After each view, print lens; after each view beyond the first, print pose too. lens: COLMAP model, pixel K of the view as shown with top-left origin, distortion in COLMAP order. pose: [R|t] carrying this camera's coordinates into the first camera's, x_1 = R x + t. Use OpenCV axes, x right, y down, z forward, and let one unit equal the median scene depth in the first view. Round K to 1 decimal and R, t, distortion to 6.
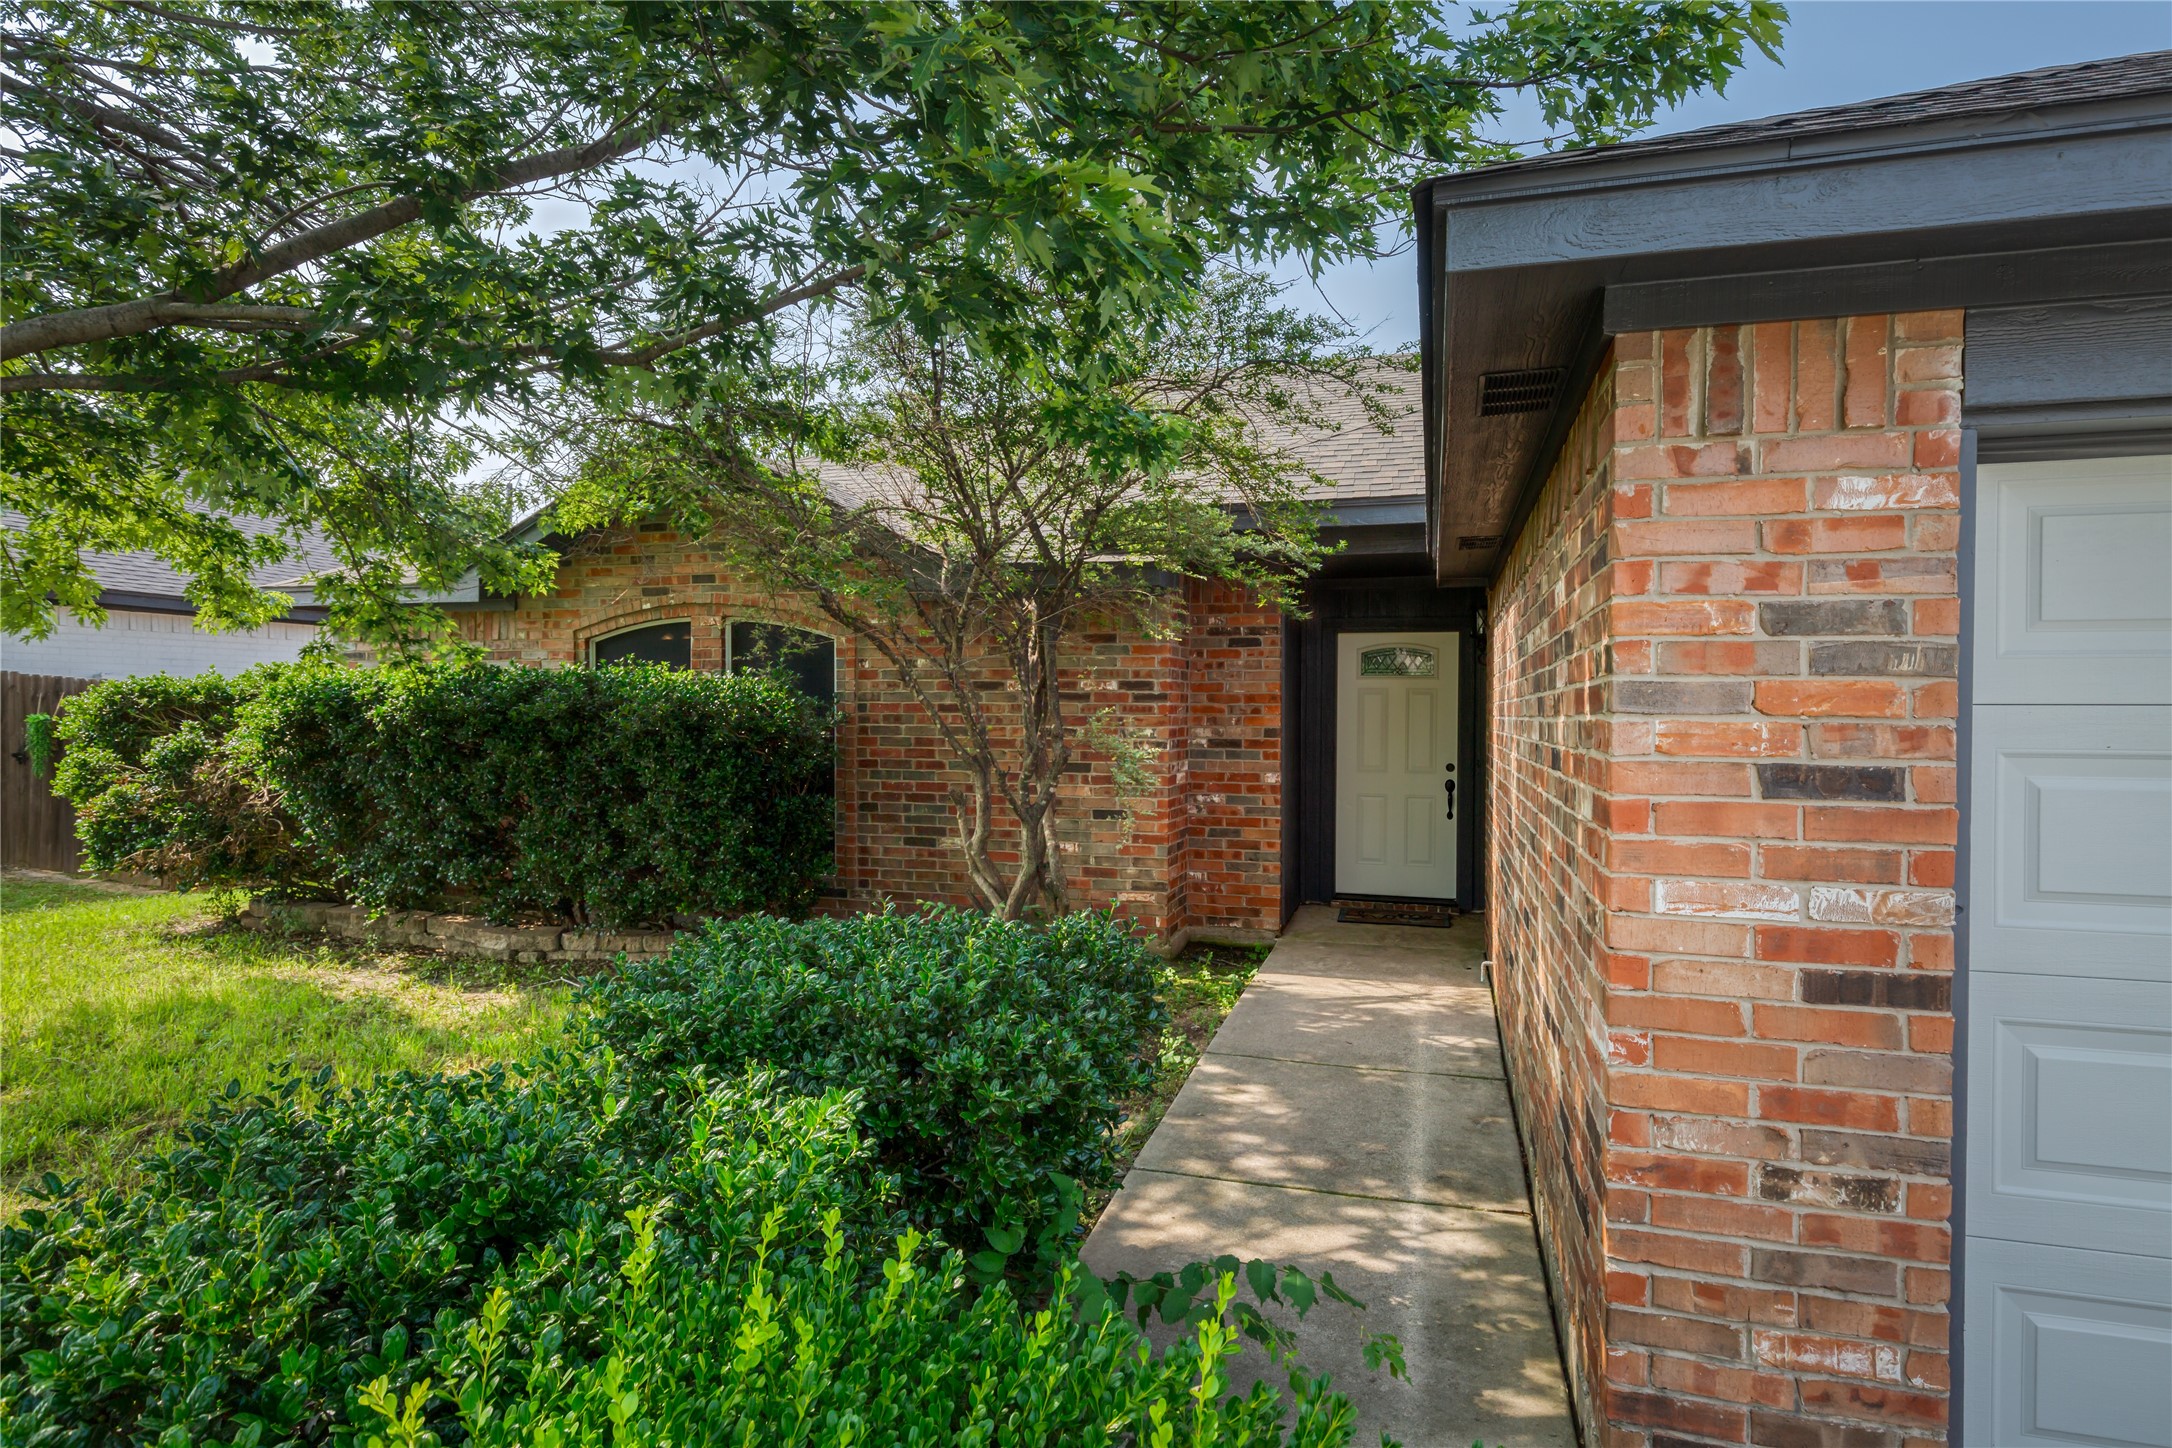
lens RADIAL K [[1140.3, 0, 1093.9], [0, 1140.3, 714.7], [0, 0, 1]] dist [0.000730, 0.000449]
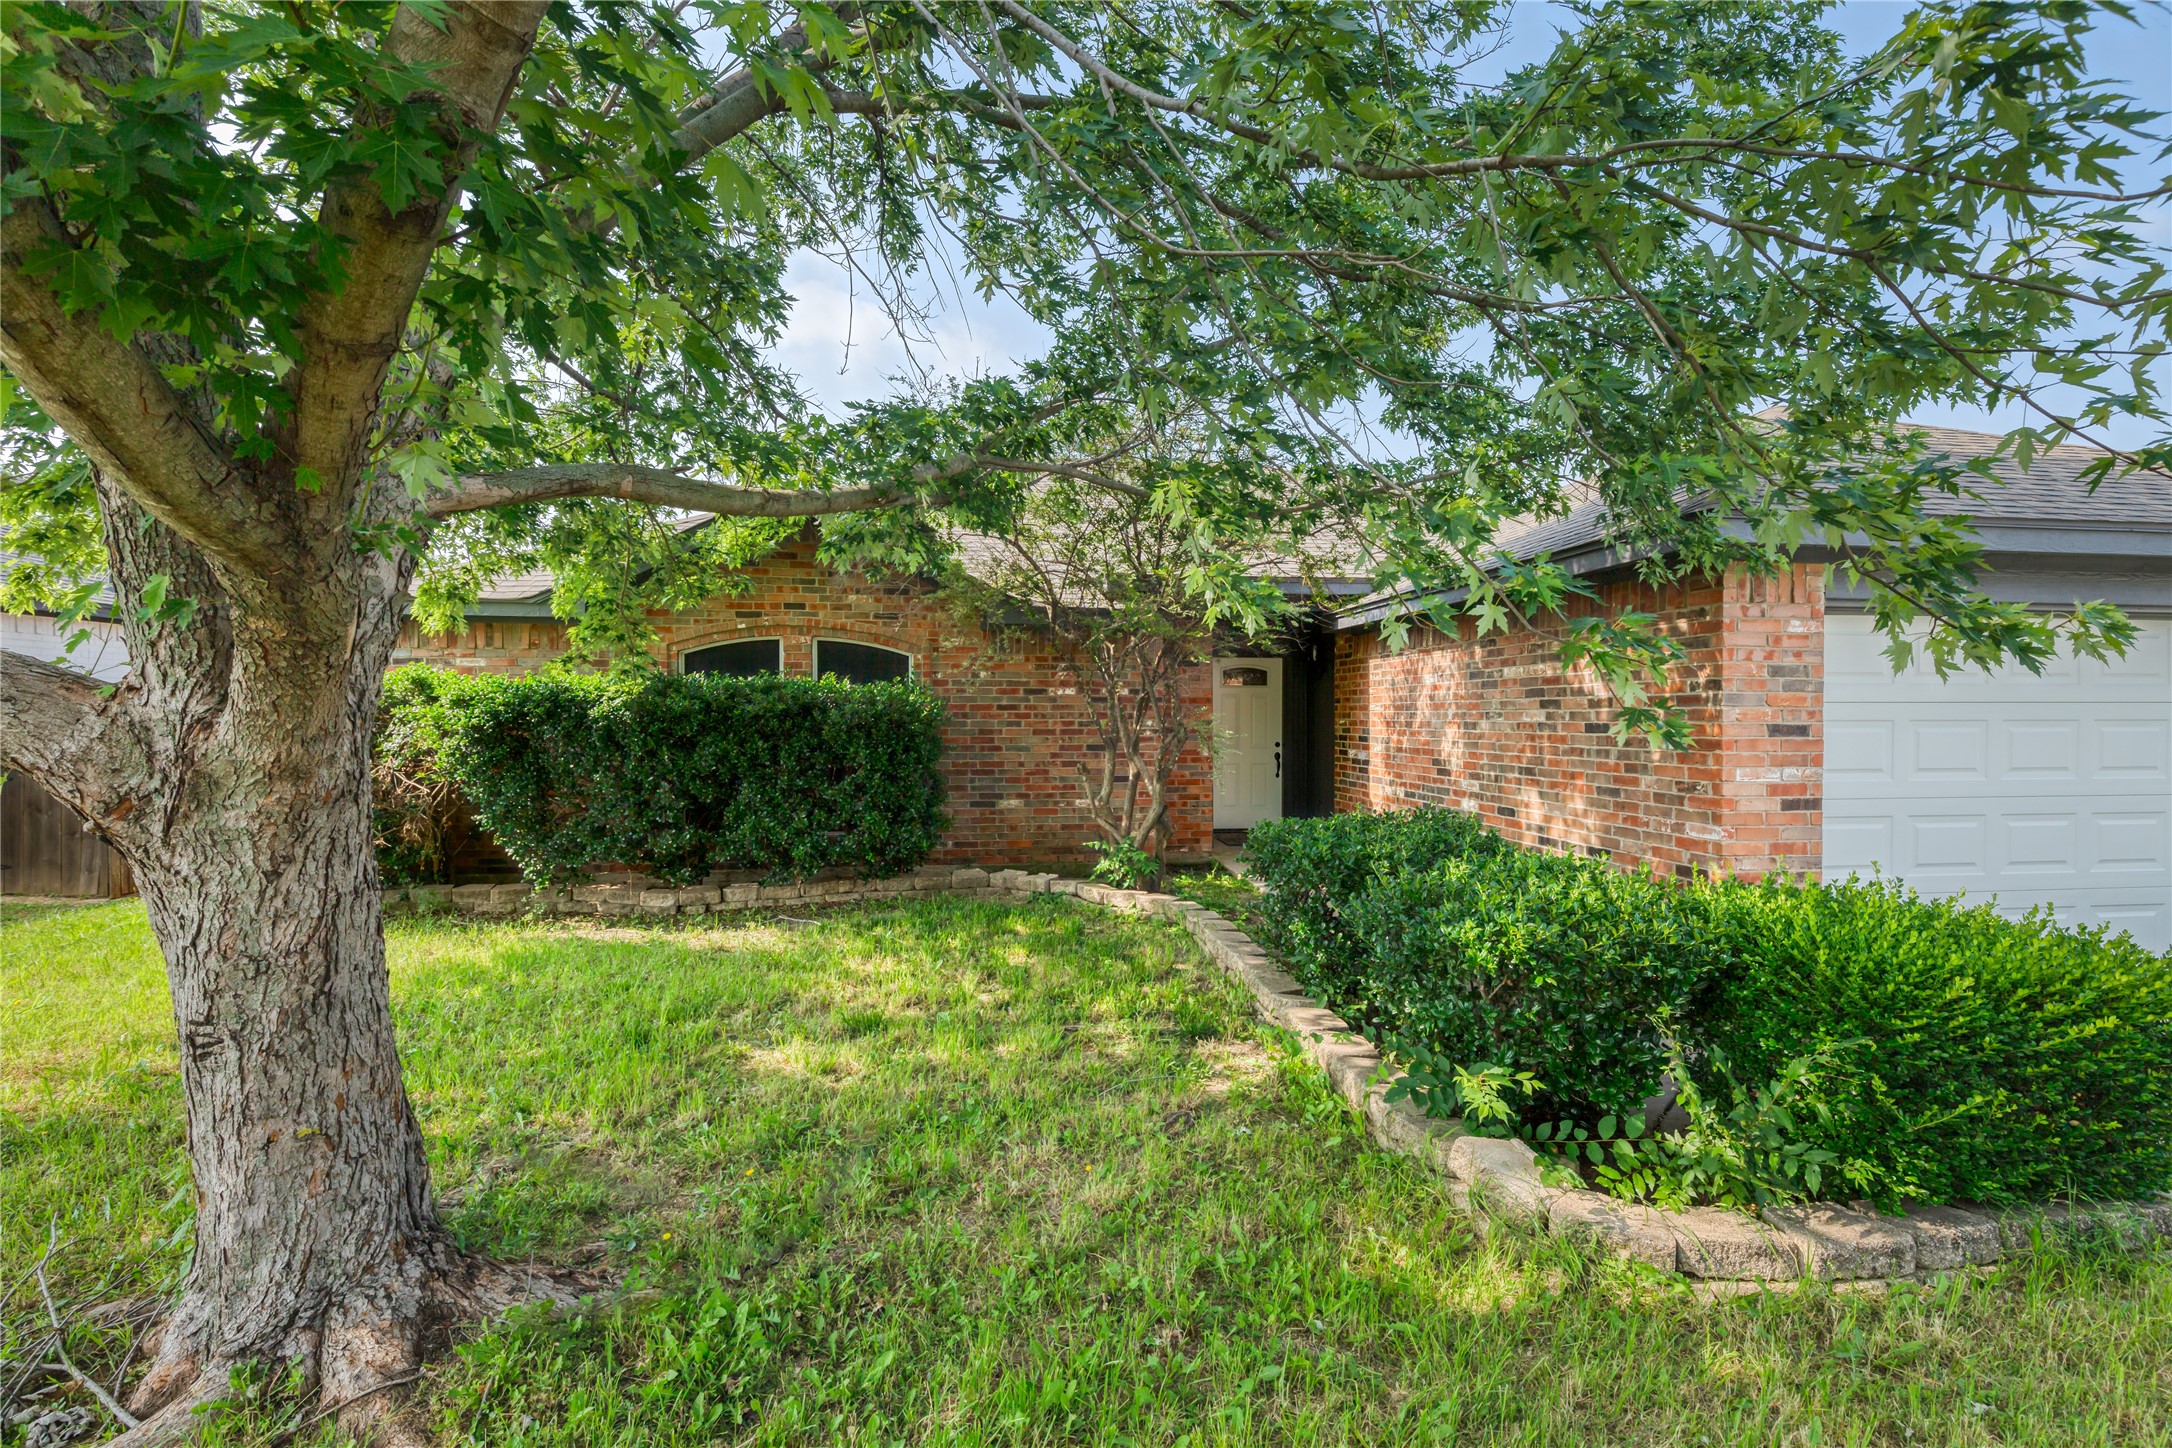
lens RADIAL K [[964.3, 0, 1095.3], [0, 964.3, 717.7], [0, 0, 1]] dist [0.002979, 0.000936]
pose [[0.912427, -0.006670, 0.409185, -0.557210], [0.005584, 0.999977, 0.003848, 0.003042], [-0.409202, -0.001226, 0.912443, -0.135568]]
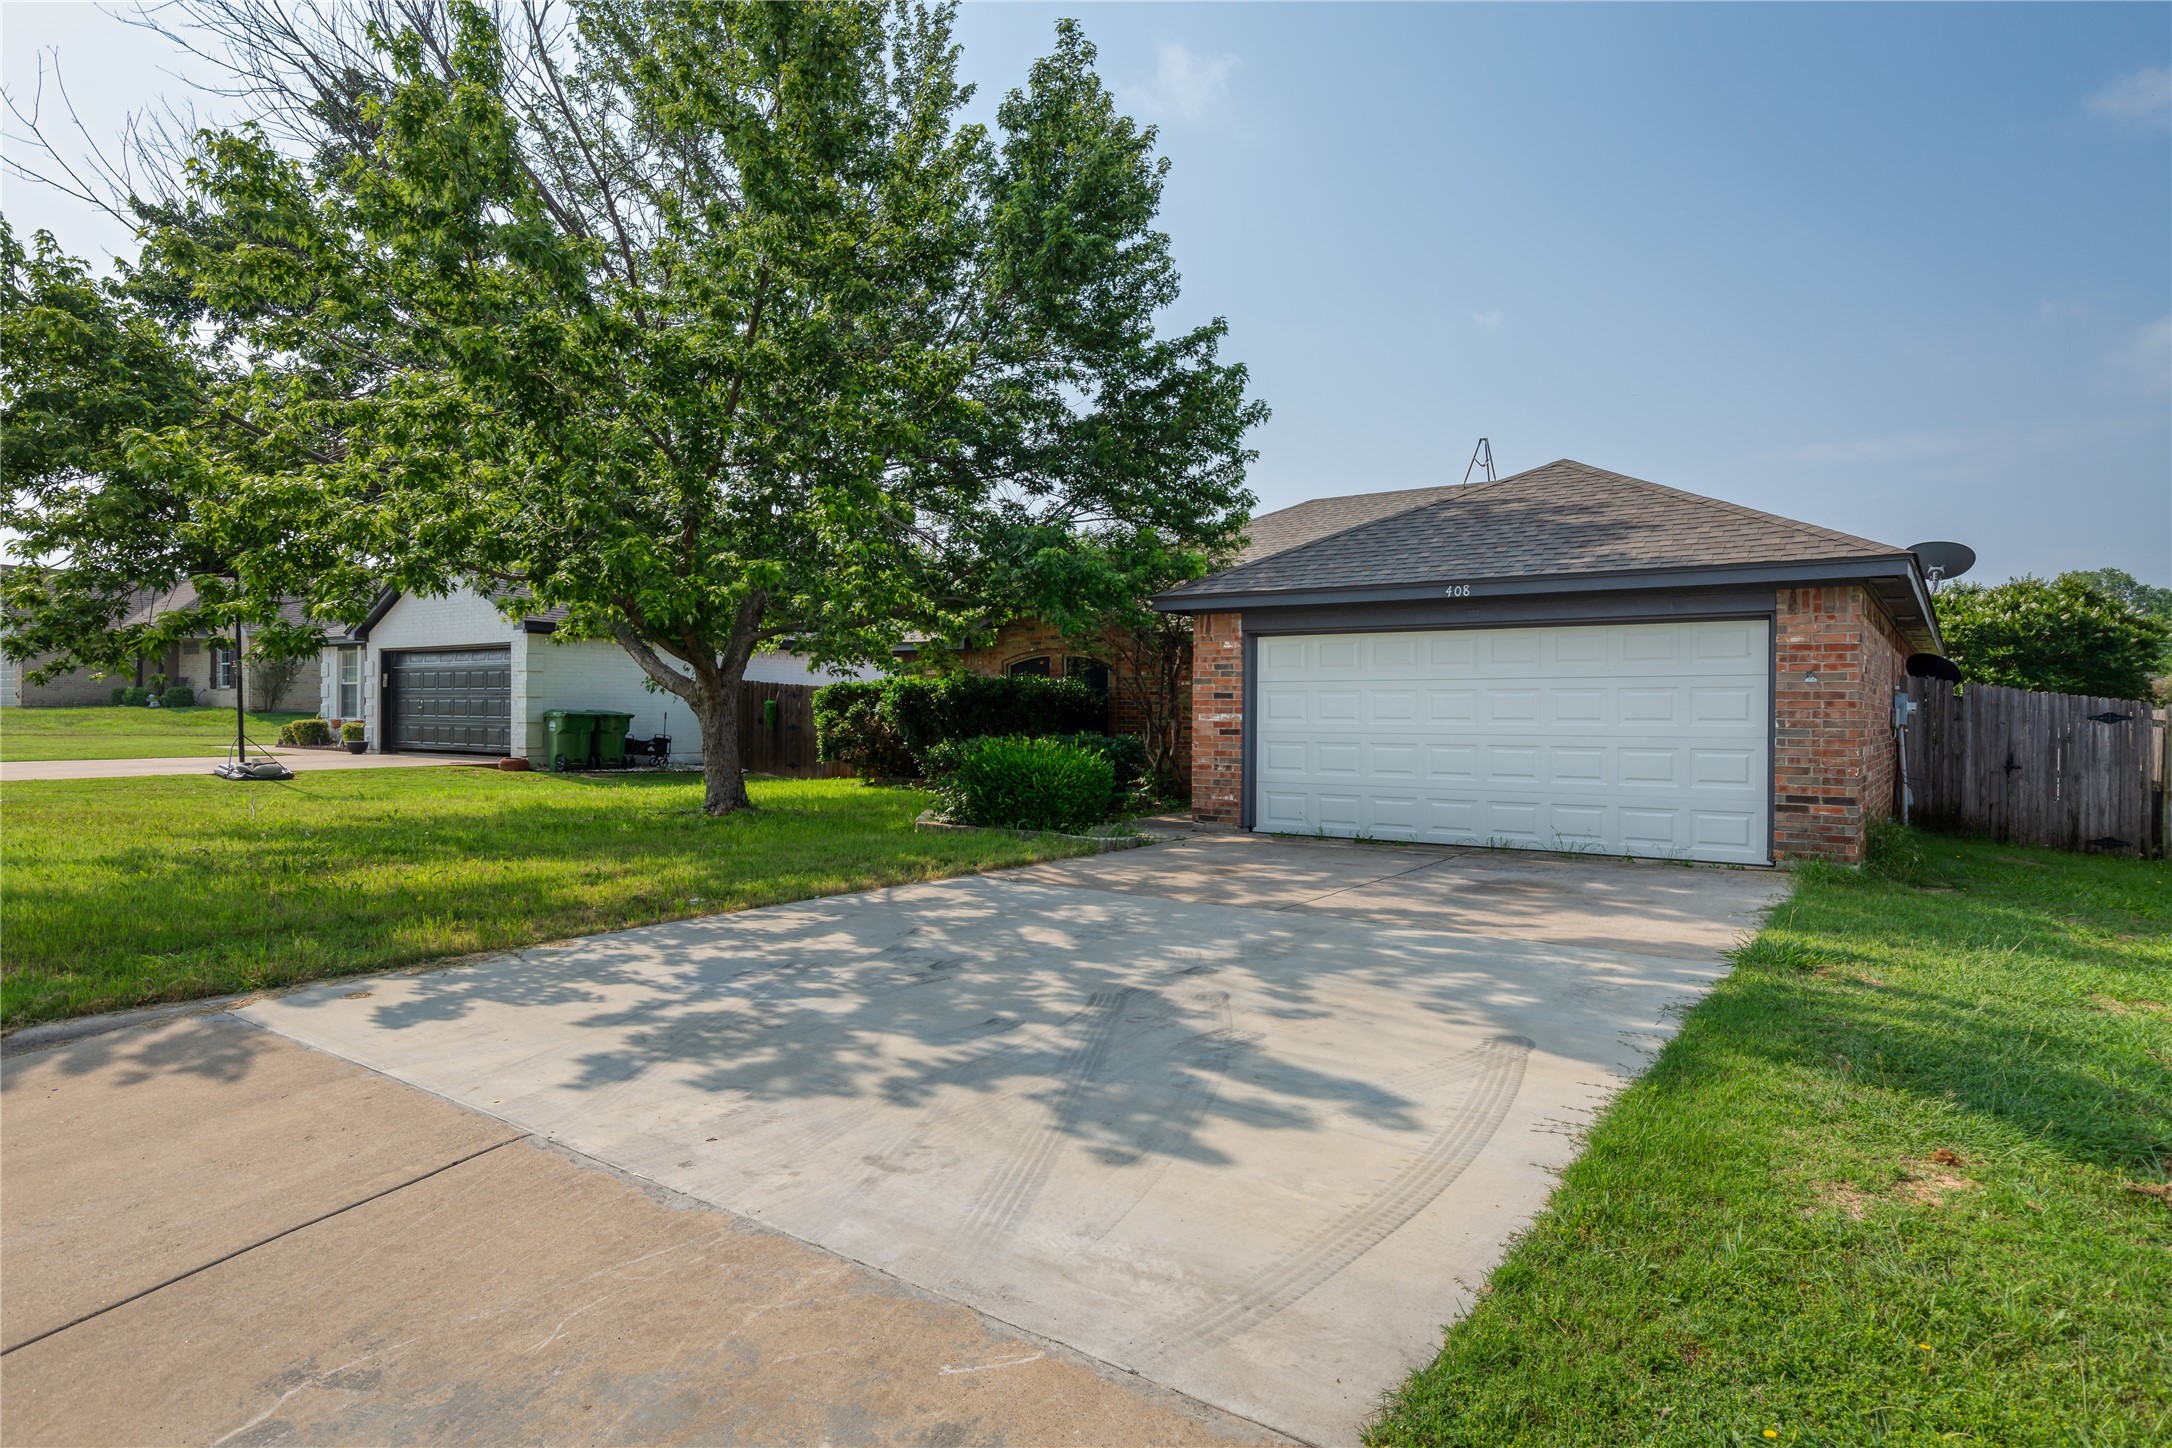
lens RADIAL K [[1140.3, 0, 1093.9], [0, 1140.3, 714.7], [0, 0, 1]] dist [0.000730, 0.000449]
pose [[0.948382, 0.001966, -0.317124, 0.552084], [-0.003509, 0.999985, -0.004293, 0.054278], [0.317111, 0.005185, 0.948374, -1.379511]]
